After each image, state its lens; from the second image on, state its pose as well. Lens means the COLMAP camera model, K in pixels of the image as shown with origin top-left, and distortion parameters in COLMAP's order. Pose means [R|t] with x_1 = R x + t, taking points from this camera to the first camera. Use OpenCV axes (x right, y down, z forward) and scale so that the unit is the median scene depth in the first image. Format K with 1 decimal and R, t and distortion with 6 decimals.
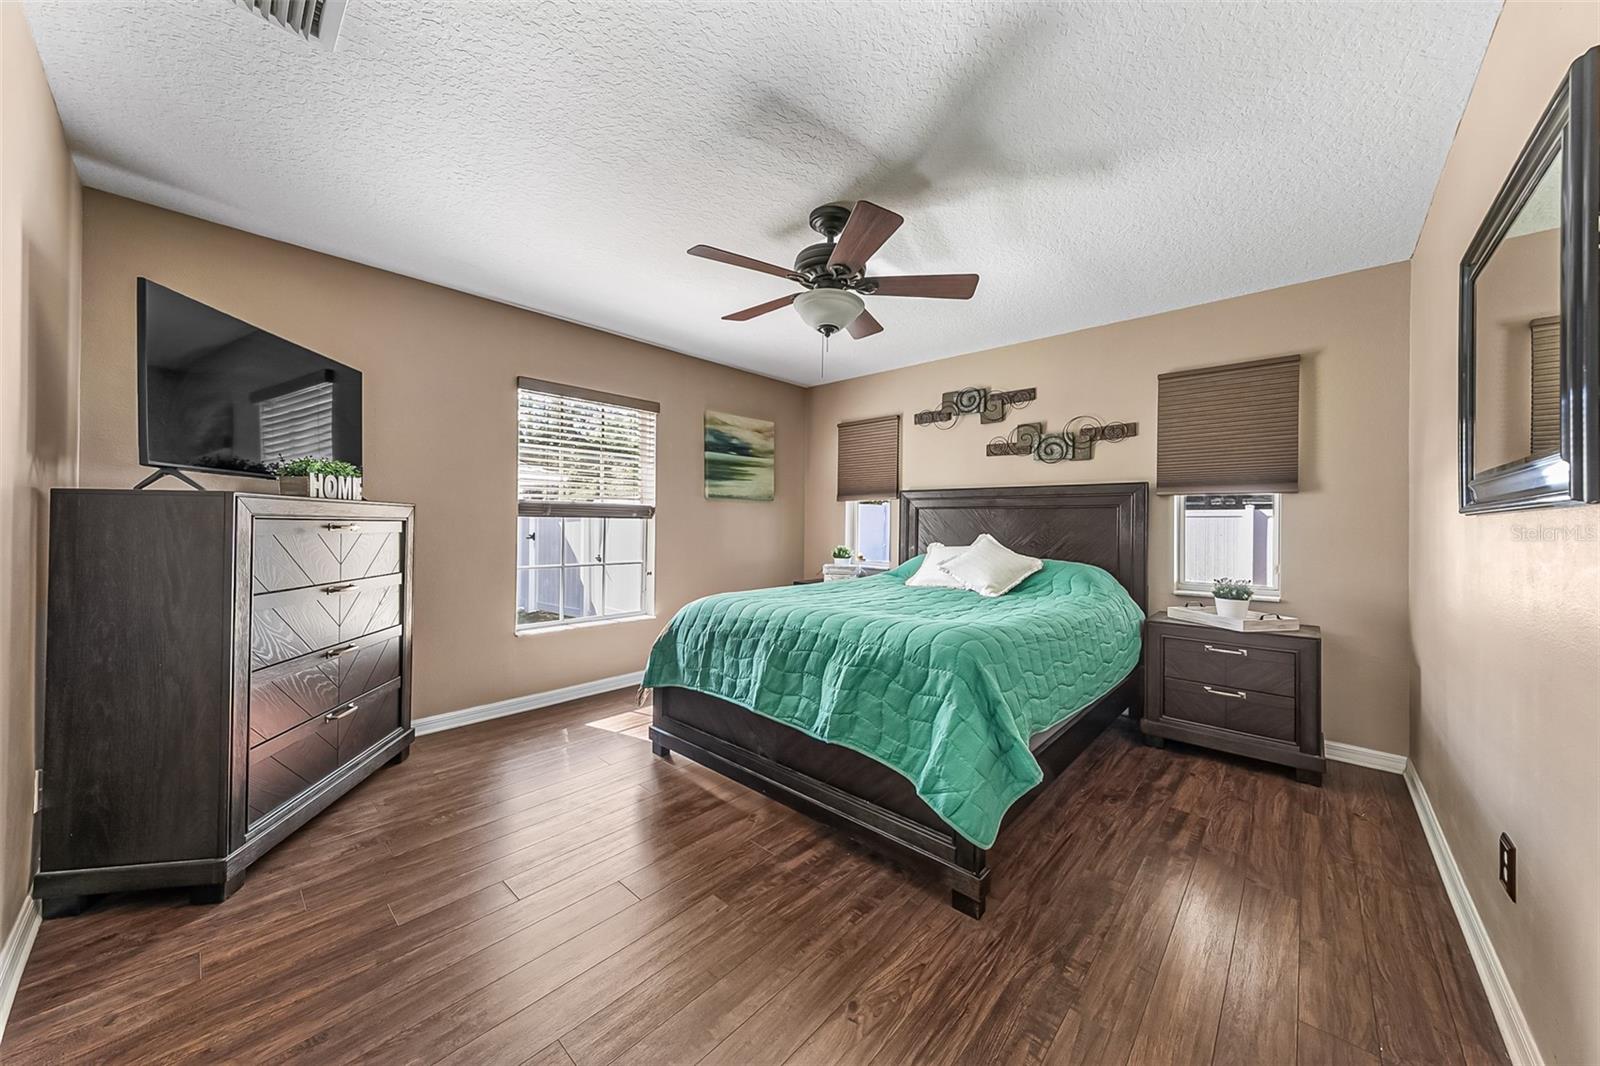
lens RADIAL K [[553.0, 0, 800.0], [0, 553.0, 533.0], [0, 0, 1]] dist [-0.000358, -0.000052]
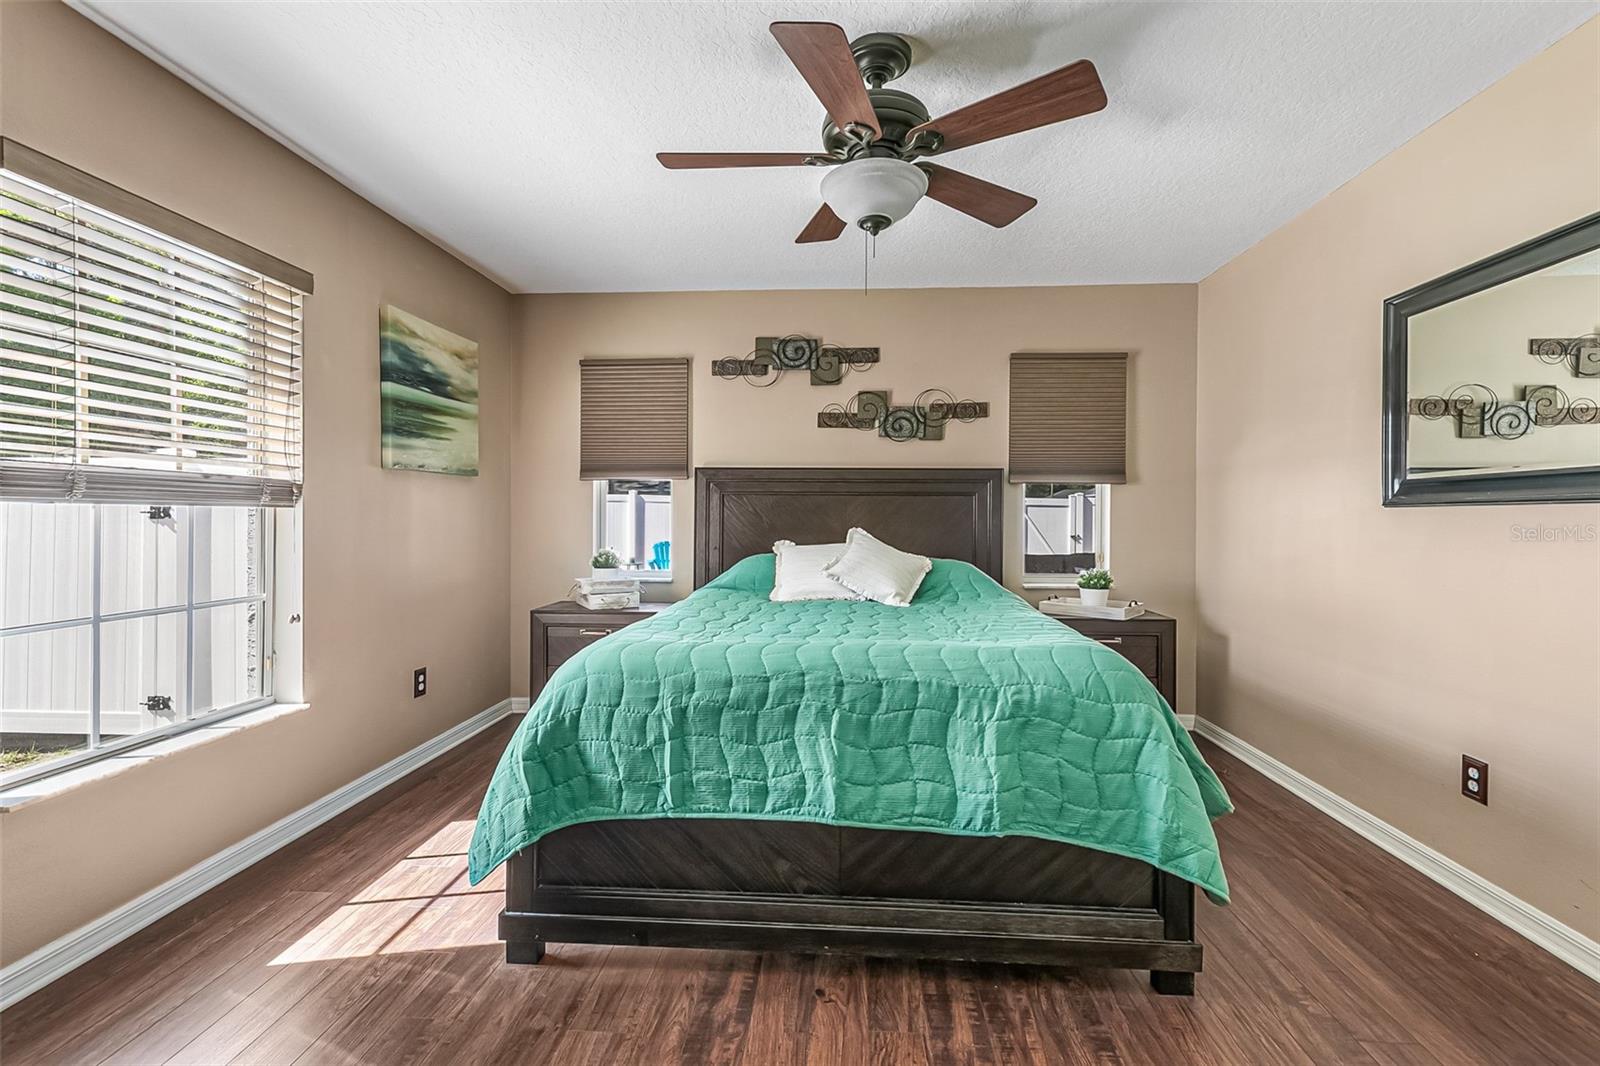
lens RADIAL K [[735.3, 0, 800.6], [0, 735.3, 535.7], [0, 0, 1]] dist [0.003263, -0.000205]
pose [[0.781805, -0.022561, 0.623114, -0.364093], [0.013451, 0.999723, 0.019320, -0.007785], [-0.623378, -0.006723, 0.781892, 0.228798]]
